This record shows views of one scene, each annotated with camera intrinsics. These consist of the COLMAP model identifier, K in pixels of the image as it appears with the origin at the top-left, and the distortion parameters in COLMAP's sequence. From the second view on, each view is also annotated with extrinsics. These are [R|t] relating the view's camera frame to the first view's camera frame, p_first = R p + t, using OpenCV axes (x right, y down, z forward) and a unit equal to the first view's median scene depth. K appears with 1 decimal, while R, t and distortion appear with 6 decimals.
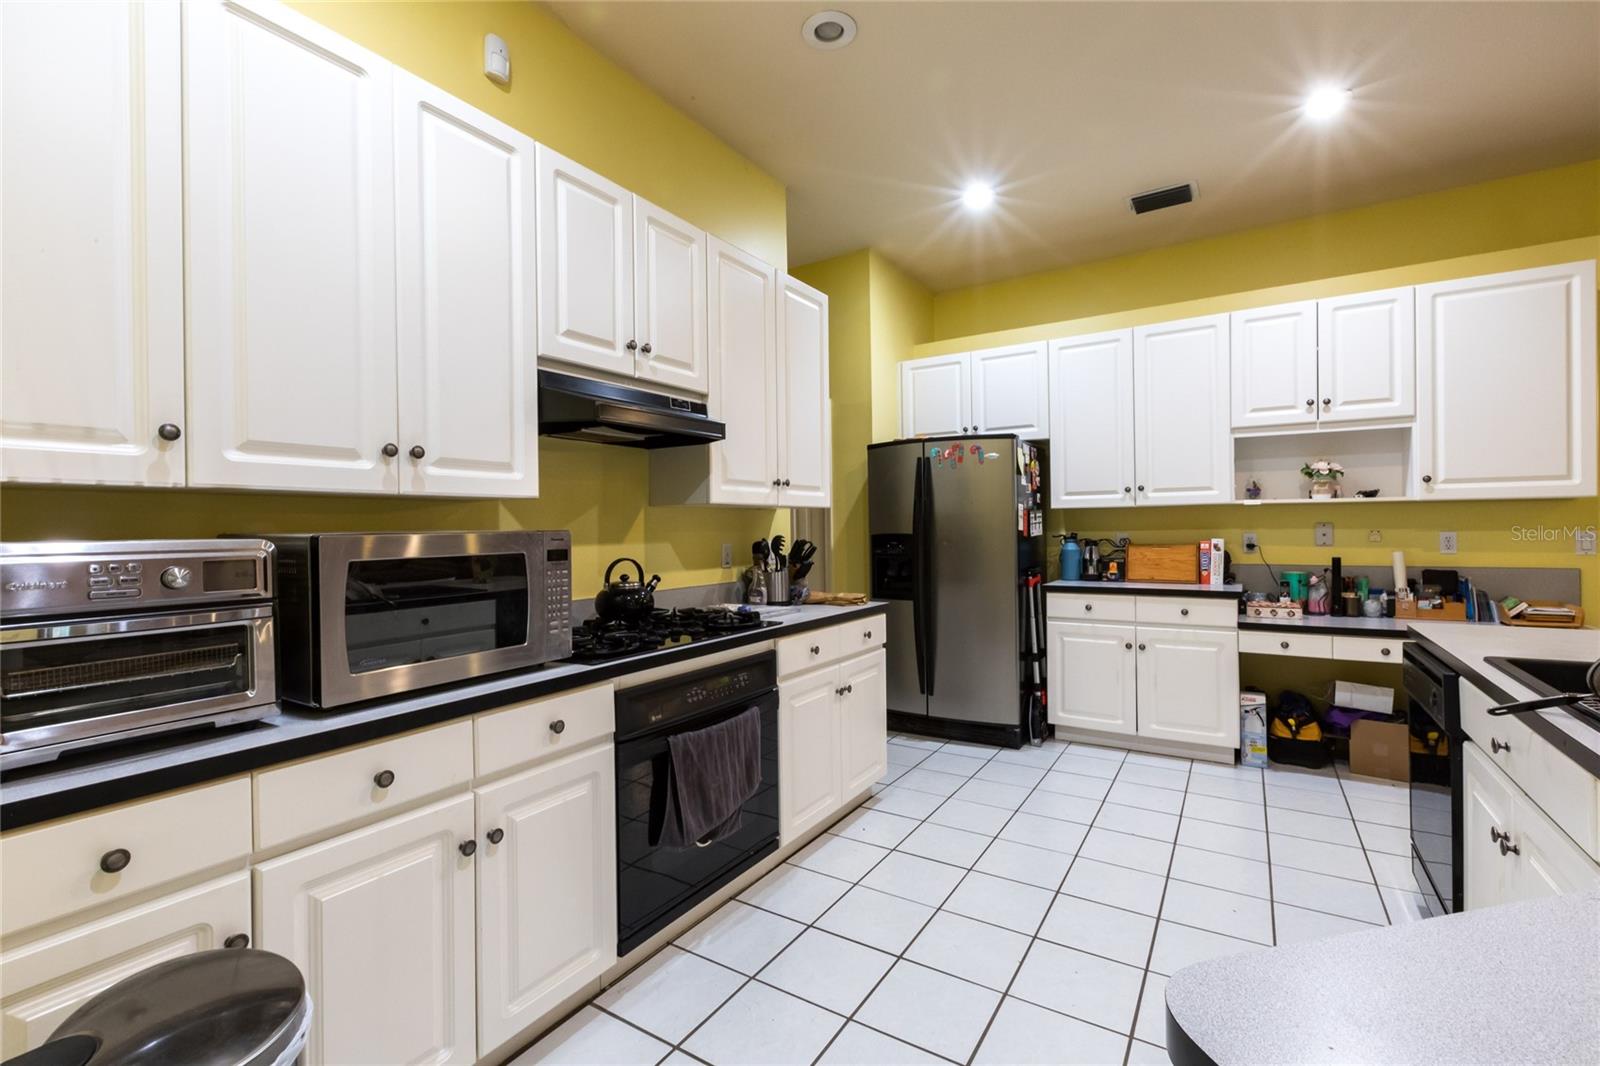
lens RADIAL K [[708.9, 0, 791.8], [0, 708.9, 534.8], [0, 0, 1]] dist [0.000247, -0.000222]
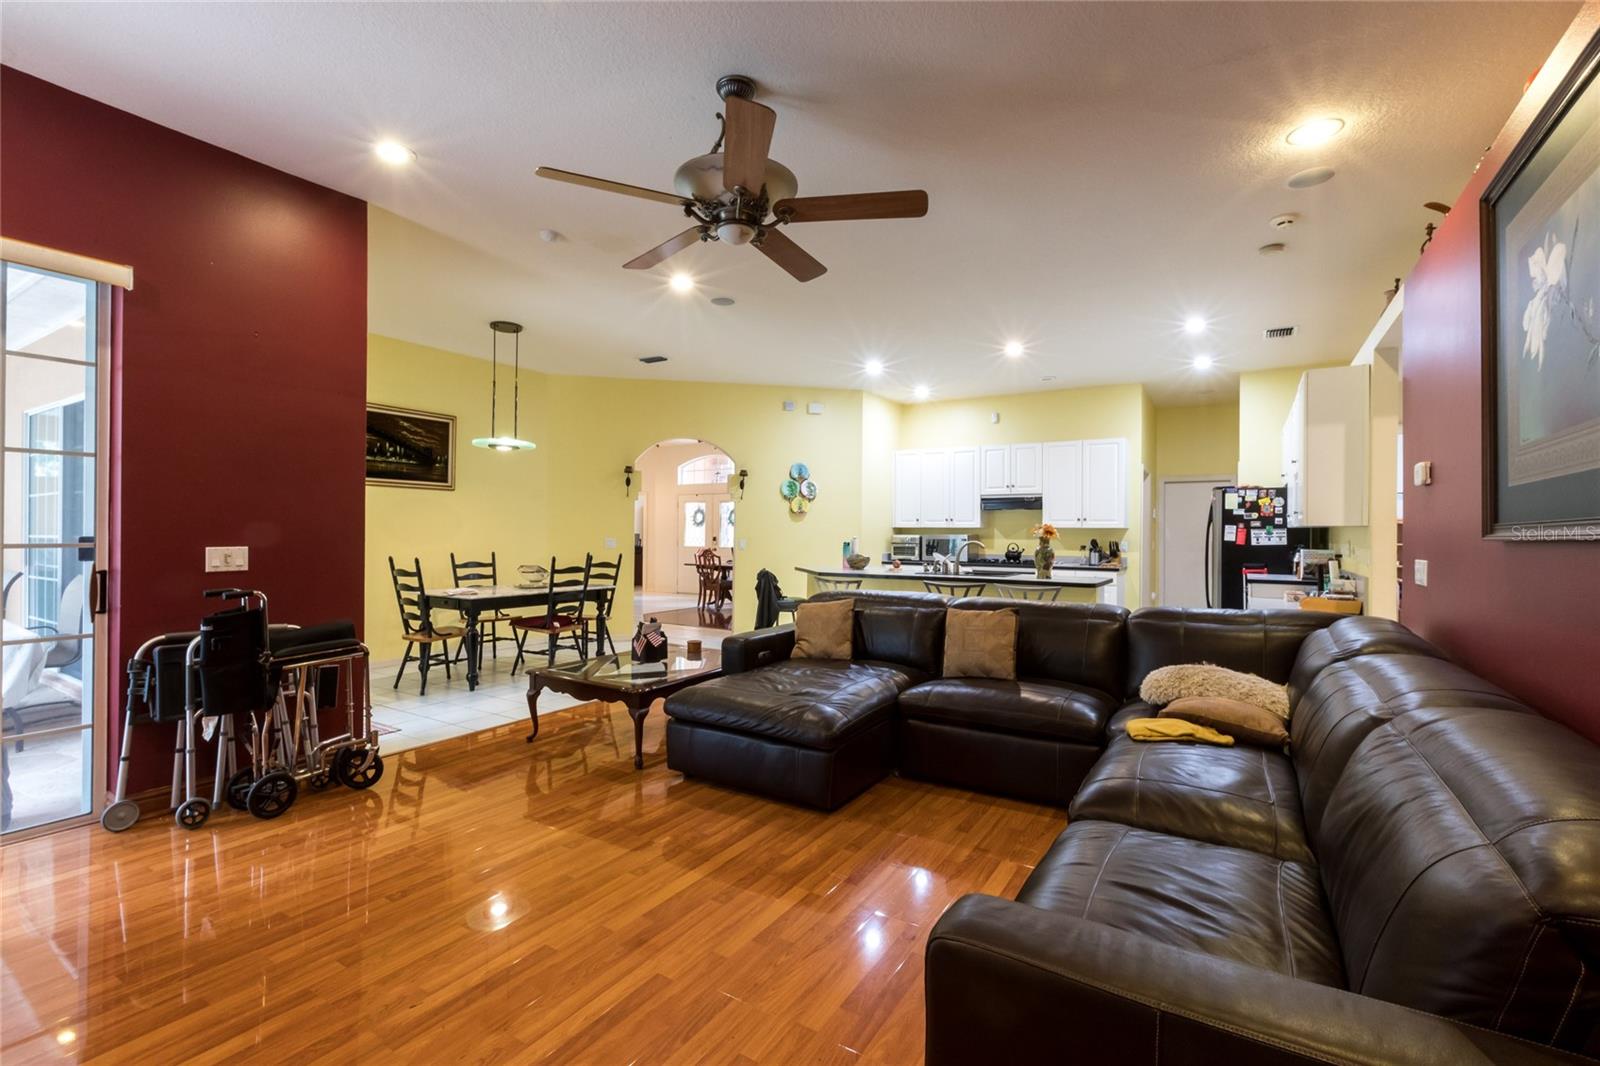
lens RADIAL K [[708.9, 0, 796.6], [0, 708.9, 525.3], [0, 0, 1]] dist [0.000247, -0.000222]
pose [[0.002533, 0.003112, -0.999992, 2.297033], [-0.016529, 0.999859, 0.003069, -0.033780], [0.999860, 0.016521, 0.002584, -0.084023]]
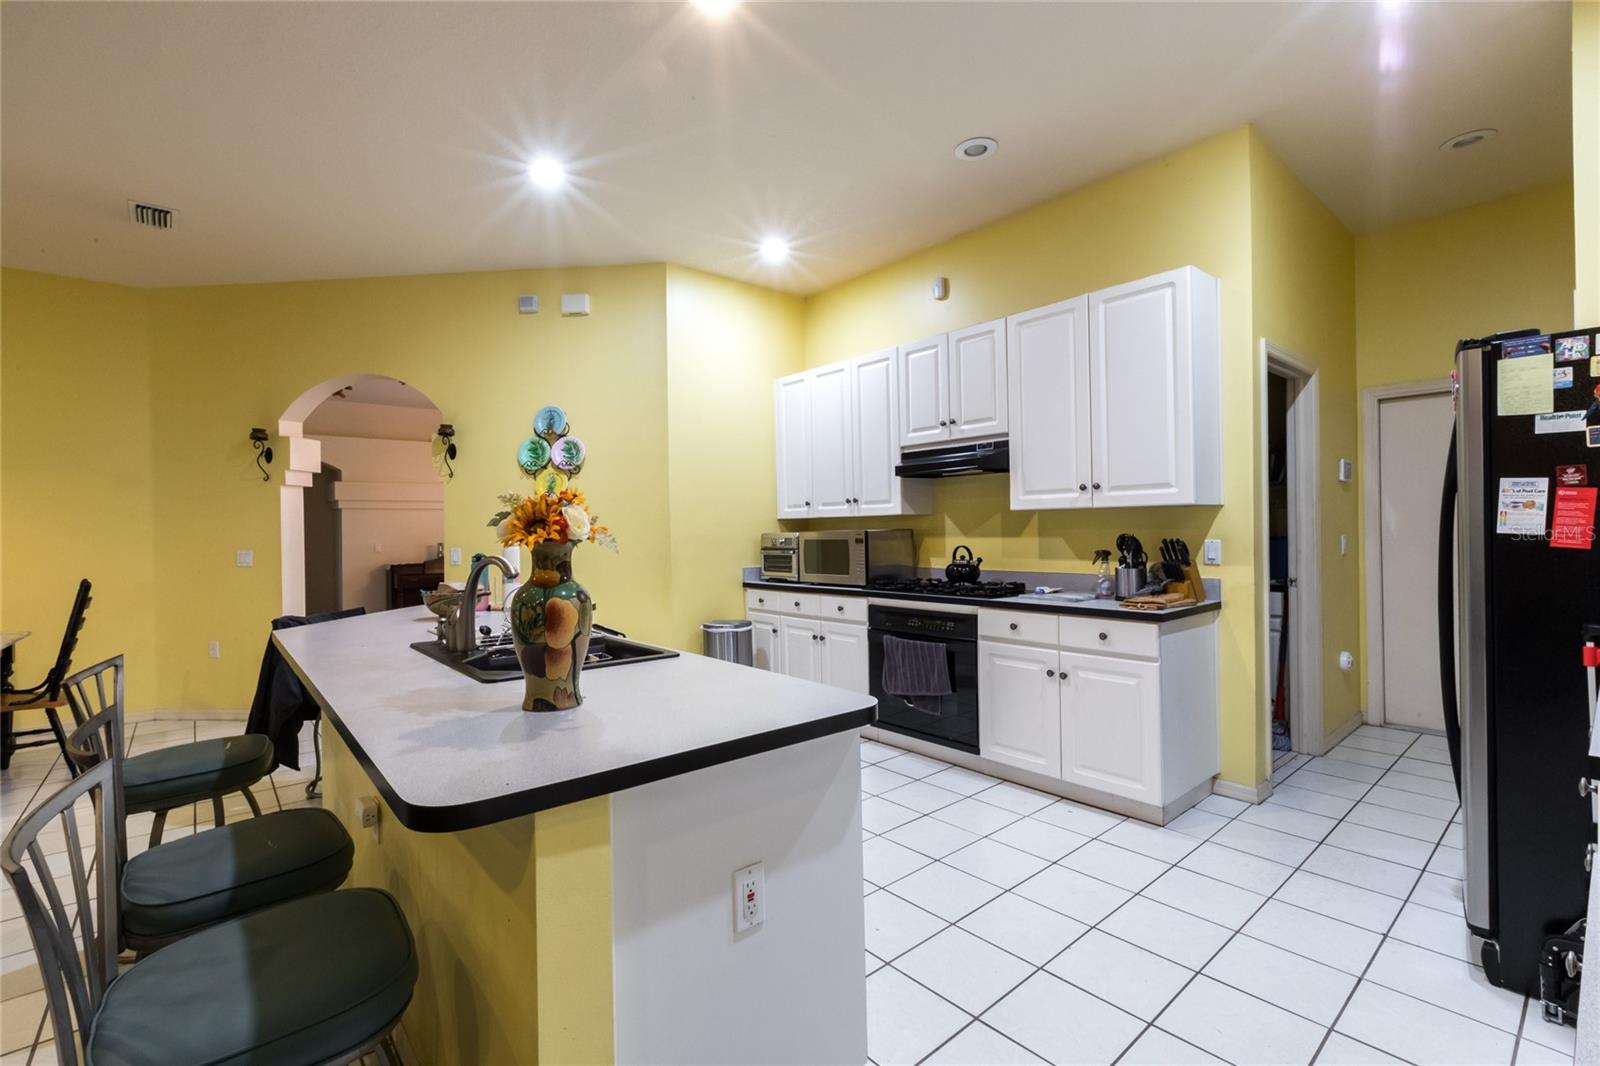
lens RADIAL K [[708.9, 0, 796.9], [0, 708.9, 533.0], [0, 0, 1]] dist [0.000247, -0.000222]
pose [[-0.297428, 0.020607, -0.954522, 1.007025], [0.011366, 0.999773, 0.018042, -0.021474], [0.954677, -0.005483, -0.297594, 0.760282]]
